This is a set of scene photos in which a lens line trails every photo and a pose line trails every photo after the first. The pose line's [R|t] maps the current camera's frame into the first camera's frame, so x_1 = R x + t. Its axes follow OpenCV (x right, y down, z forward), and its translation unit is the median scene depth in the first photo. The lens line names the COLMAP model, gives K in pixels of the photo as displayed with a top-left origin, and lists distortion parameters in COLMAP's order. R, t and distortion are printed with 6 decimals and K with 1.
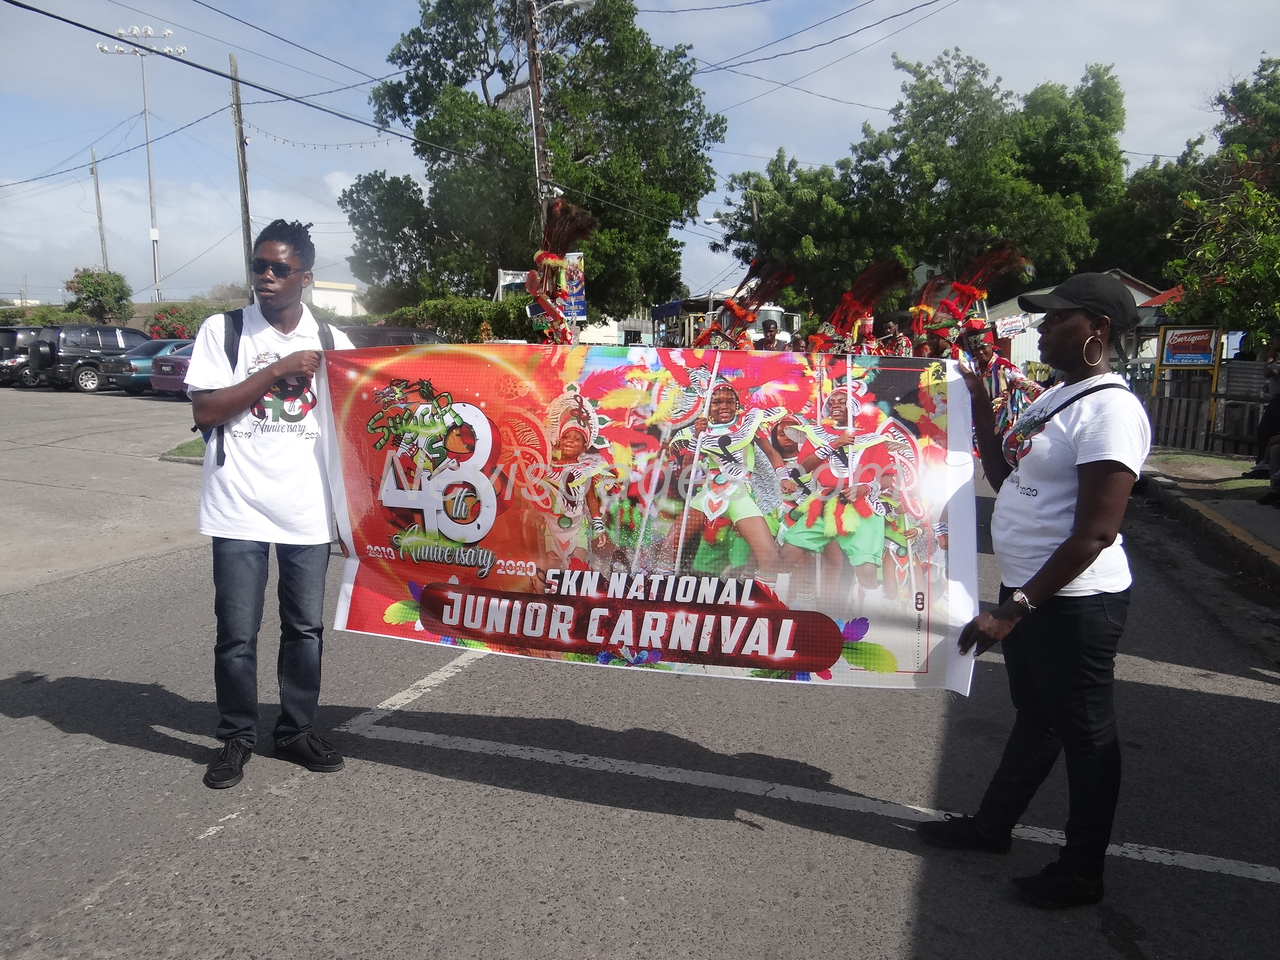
lens RADIAL K [[1026.8, 0, 627.5], [0, 1026.8, 474.0], [0, 0, 1]] dist [-0.005310, -0.019169]
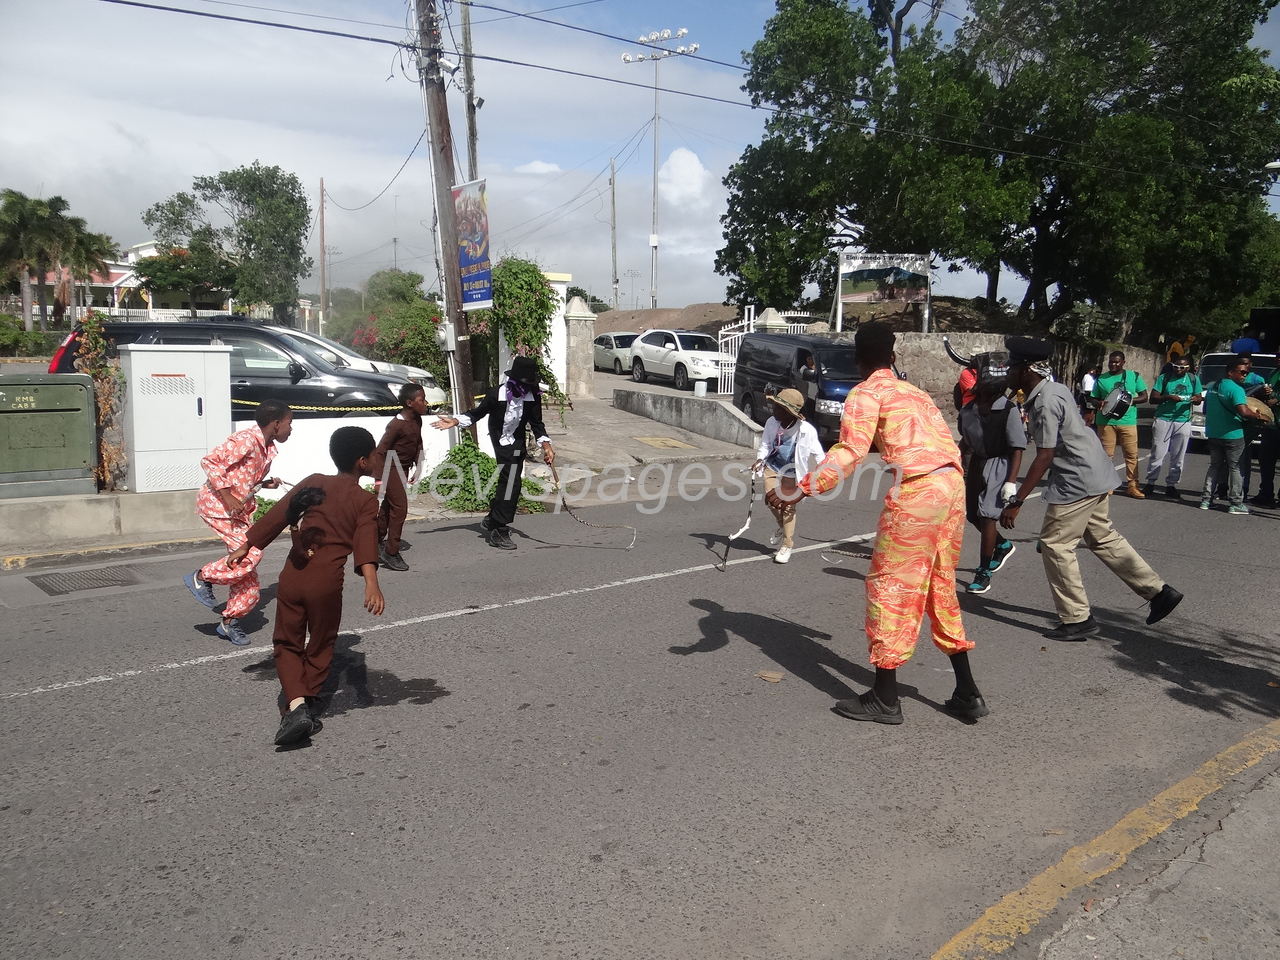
lens RADIAL K [[972.2, 0, 636.1], [0, 972.2, 489.2], [0, 0, 1]] dist [-0.033446, 0.019652]
pose [[0.788529, 0.100324, -0.606760, 0.179051], [-0.093259, 0.994701, 0.043271, -0.048550], [0.607886, 0.022466, 0.793706, 0.364971]]
